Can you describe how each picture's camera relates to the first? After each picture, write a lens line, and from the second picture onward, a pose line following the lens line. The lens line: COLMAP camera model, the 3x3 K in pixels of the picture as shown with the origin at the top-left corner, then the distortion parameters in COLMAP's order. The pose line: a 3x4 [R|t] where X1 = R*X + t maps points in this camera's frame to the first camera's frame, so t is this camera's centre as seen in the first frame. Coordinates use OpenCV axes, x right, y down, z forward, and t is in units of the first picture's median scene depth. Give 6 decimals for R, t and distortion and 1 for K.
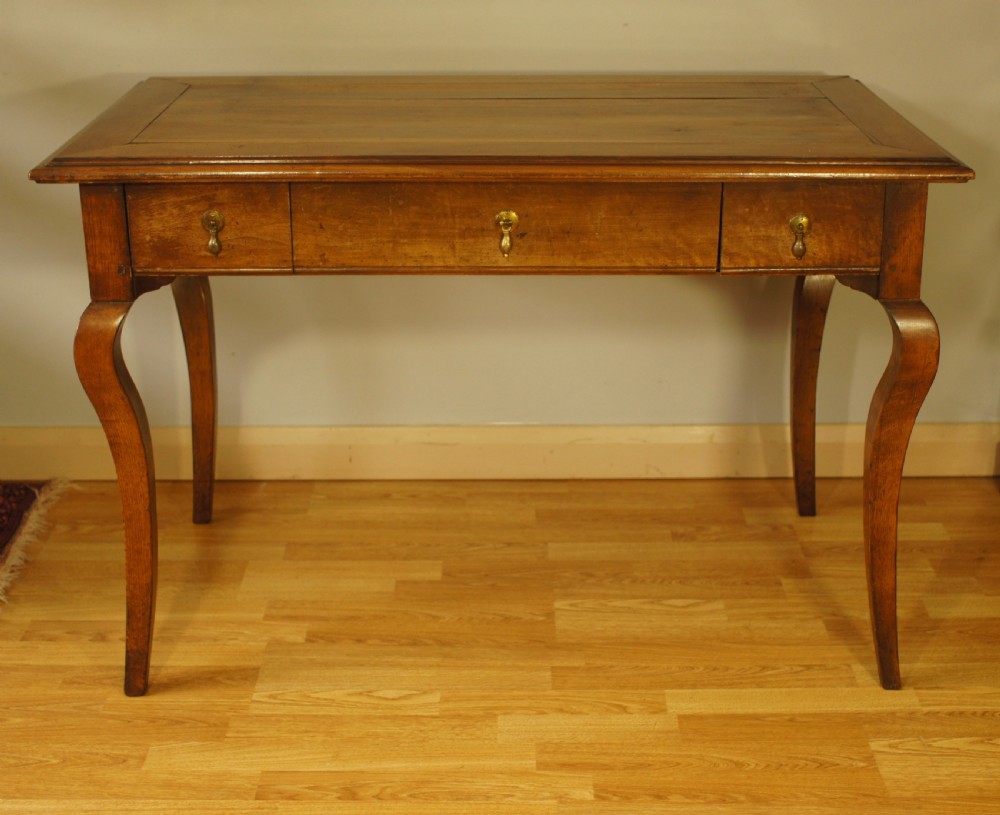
lens RADIAL K [[1619.0, 0, 544.1], [0, 1619.0, 406.5], [0, 0, 1]] dist [-0.076303, 0.000000]
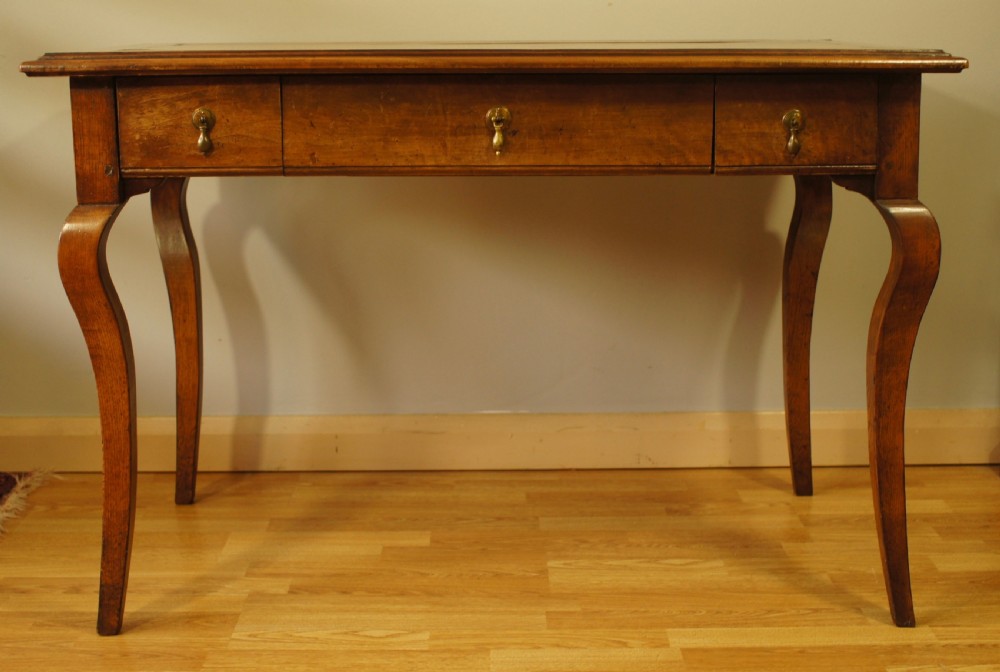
lens RADIAL K [[1558.6, 0, 506.4], [0, 1558.6, 333.0], [0, 0, 1]] dist [-0.071446, 0.000000]
pose [[0.999929, -0.007998, -0.008860, -0.009846], [0.006411, 0.986018, -0.166514, 0.159334], [0.010068, 0.166445, 0.985999, 0.072298]]
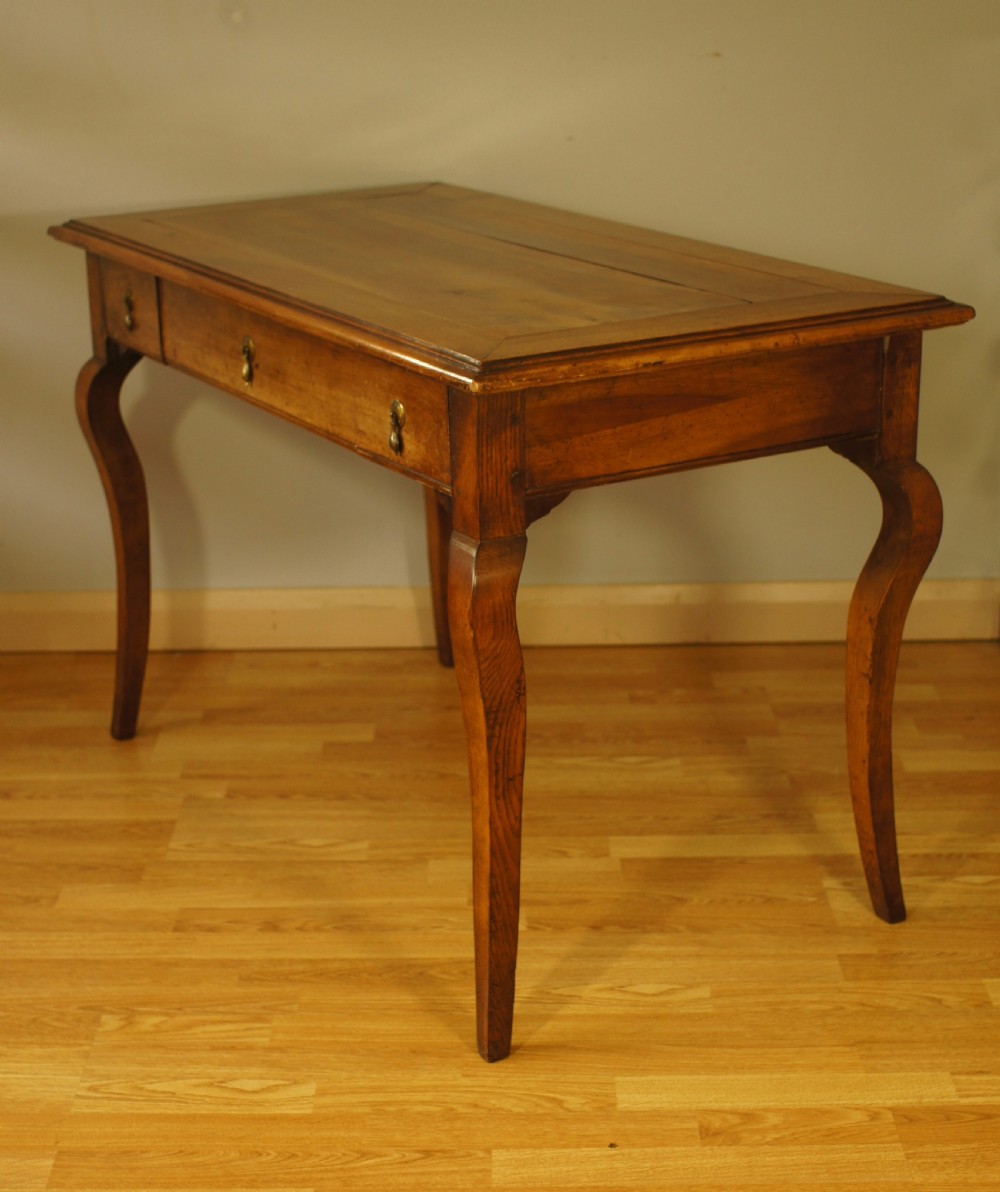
lens RADIAL K [[2204.0, 0, 498.5], [0, 2204.0, 597.1], [0, 0, 1]] dist [-0.063466, 0.000000]
pose [[0.999697, -0.010591, -0.022222, 0.041648], [0.009561, 0.998897, -0.045971, 0.097298], [0.022684, 0.045744, 0.998696, -0.286496]]
